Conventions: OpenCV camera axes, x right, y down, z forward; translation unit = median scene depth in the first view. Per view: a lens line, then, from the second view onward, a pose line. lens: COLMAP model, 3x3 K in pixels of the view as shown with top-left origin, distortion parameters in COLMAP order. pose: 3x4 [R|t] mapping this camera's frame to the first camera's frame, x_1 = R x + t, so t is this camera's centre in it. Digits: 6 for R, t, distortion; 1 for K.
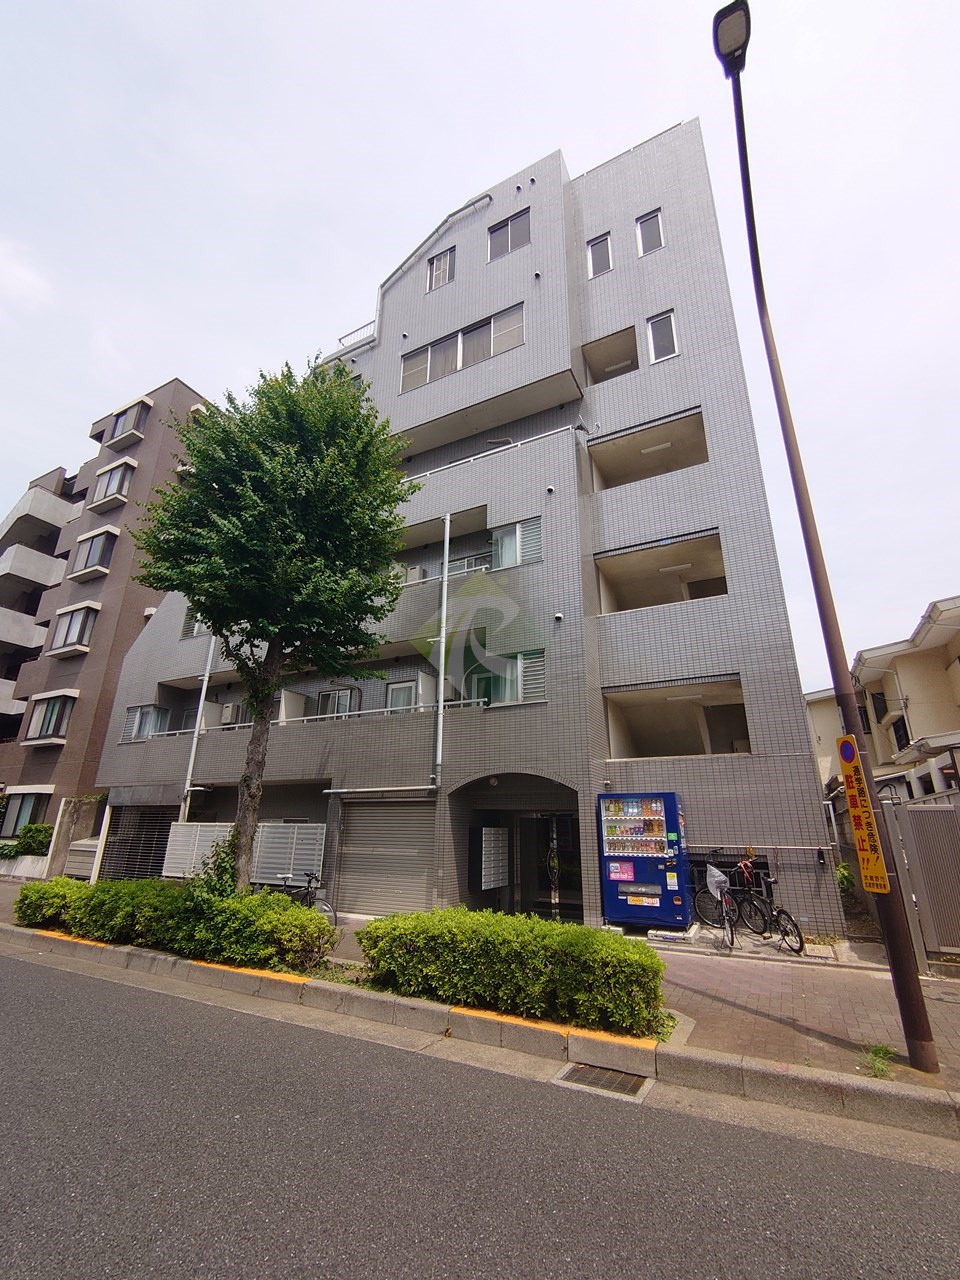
lens RADIAL K [[552.3, 0, 481.9], [0, 552.3, 637.2], [0, 0, 1]] dist [-0.001433, 0.000231]
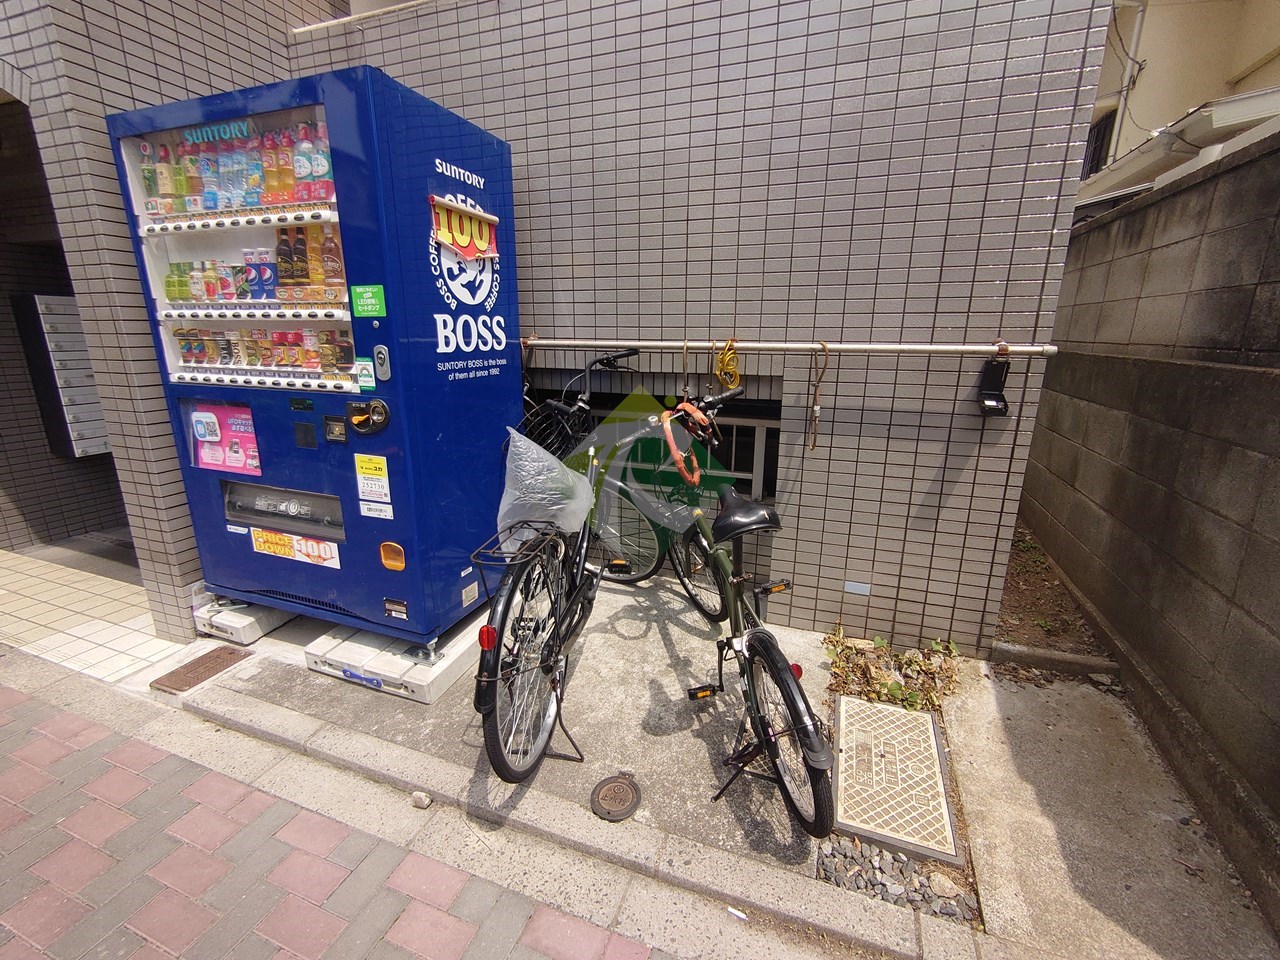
lens RADIAL K [[552.3, 0, 637.2], [0, 552.3, 476.9], [0, 0, 1]] dist [-0.001433, 0.000231]
pose [[0.992953, -0.032966, 0.113832, 0.420249], [-0.036898, 0.826794, 0.561293, 0.293043], [-0.112619, -0.561538, 0.819751, 0.774434]]
